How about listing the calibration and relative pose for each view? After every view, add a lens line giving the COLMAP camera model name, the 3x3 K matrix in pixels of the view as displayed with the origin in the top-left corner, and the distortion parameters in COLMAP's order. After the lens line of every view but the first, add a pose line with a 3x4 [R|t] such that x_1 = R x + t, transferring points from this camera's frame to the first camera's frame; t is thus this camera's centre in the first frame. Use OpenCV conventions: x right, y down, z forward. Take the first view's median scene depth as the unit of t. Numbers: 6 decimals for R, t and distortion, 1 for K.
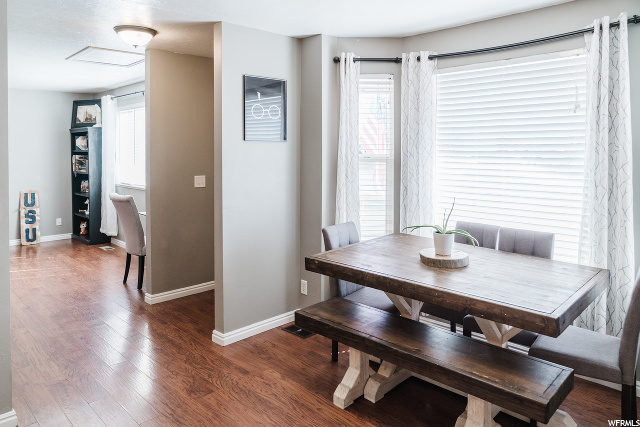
lens RADIAL K [[439.5, 0, 320.0], [0, 439.5, 213.5], [0, 0, 1]] dist [-0.049932, 0.046784]
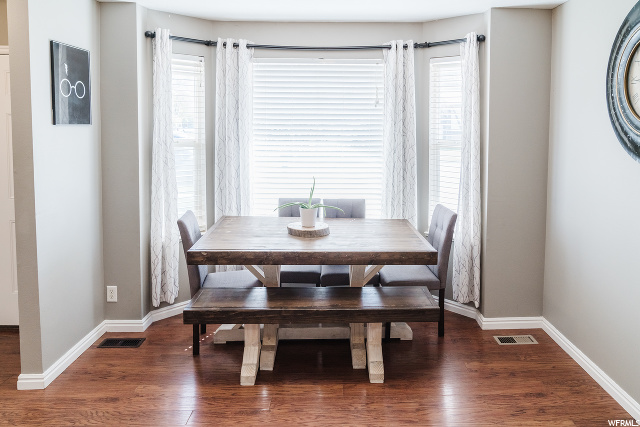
lens RADIAL K [[461.2, 0, 322.9], [0, 461.2, 222.9], [0, 0, 1]] dist [-0.006780, 0.001559]
pose [[0.716629, -0.139480, 0.683365, -0.426774], [0.095297, 0.990192, 0.102170, -0.030371], [-0.690913, -0.008095, 0.722892, 0.065696]]
